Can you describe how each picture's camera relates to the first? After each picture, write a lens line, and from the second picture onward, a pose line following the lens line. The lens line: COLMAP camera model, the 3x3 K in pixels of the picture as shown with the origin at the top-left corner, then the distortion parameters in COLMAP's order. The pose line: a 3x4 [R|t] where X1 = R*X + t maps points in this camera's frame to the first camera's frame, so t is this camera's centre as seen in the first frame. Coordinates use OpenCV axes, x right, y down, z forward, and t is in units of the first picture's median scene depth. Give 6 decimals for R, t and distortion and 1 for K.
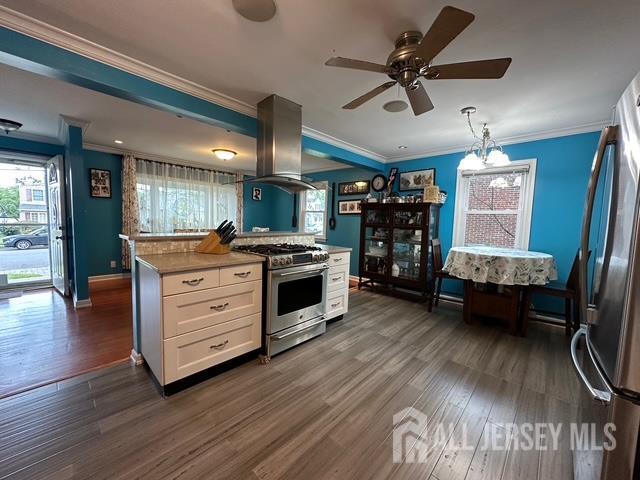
lens RADIAL K [[254.6, 0, 320.0], [0, 254.6, 239.9], [0, 0, 1]] dist [-0.000976, 0.000086]
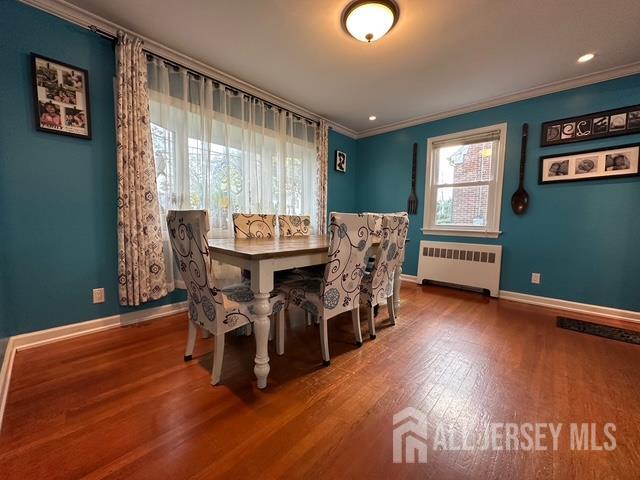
lens RADIAL K [[254.6, 0, 321.4], [0, 254.6, 239.8], [0, 0, 1]] dist [-0.000976, 0.000086]
pose [[0.999774, -0.016199, 0.013749, -0.585292], [0.016207, 0.999869, -0.000476, 0.010339], [-0.013740, 0.000698, 0.999905, 0.750880]]
